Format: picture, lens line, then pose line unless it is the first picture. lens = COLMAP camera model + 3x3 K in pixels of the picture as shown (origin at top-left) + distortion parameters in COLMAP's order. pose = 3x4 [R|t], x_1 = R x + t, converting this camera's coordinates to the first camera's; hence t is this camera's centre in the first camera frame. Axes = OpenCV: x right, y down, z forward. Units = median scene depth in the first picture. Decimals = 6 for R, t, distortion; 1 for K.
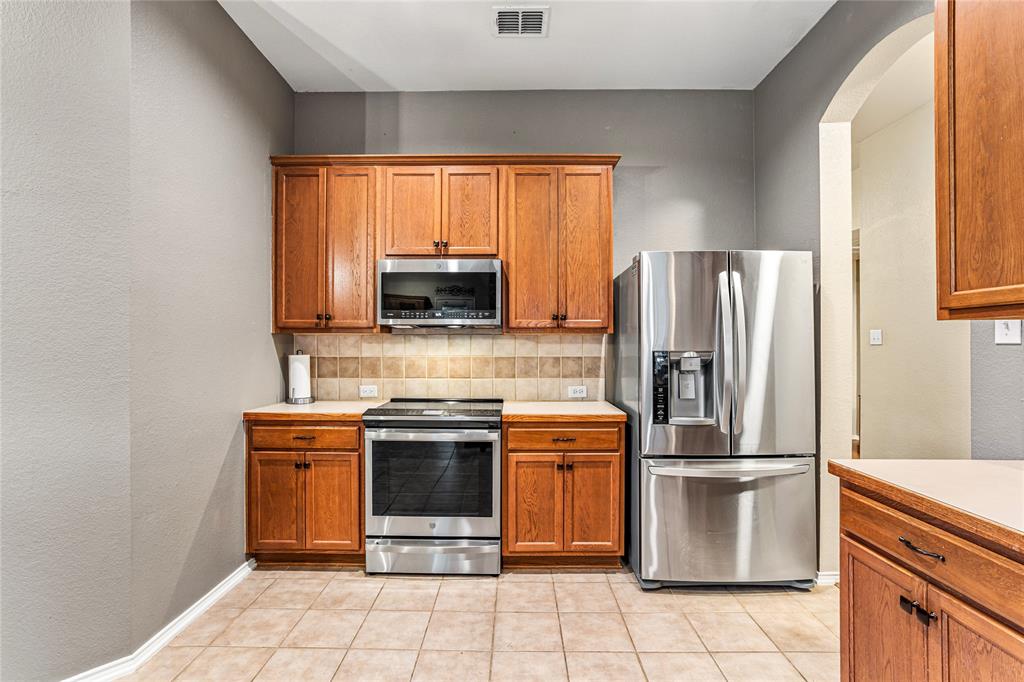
lens RADIAL K [[490.0, 0, 507.2], [0, 490.0, 339.8], [0, 0, 1]] dist [-0.049101, 0.031167]
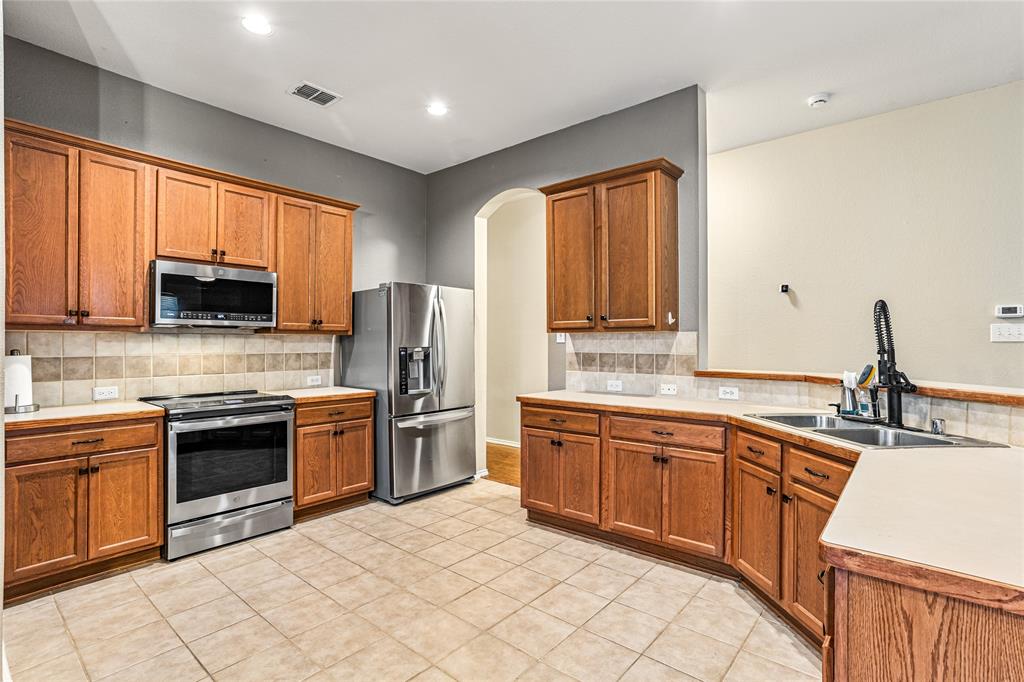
lens RADIAL K [[490.0, 0, 507.2], [0, 490.0, 339.8], [0, 0, 1]] dist [-0.049101, 0.031167]
pose [[0.643800, 0.004753, 0.765179, -0.547757], [-0.006955, 0.999976, -0.000360, -0.002066], [-0.765162, -0.005090, 0.643817, -0.205915]]
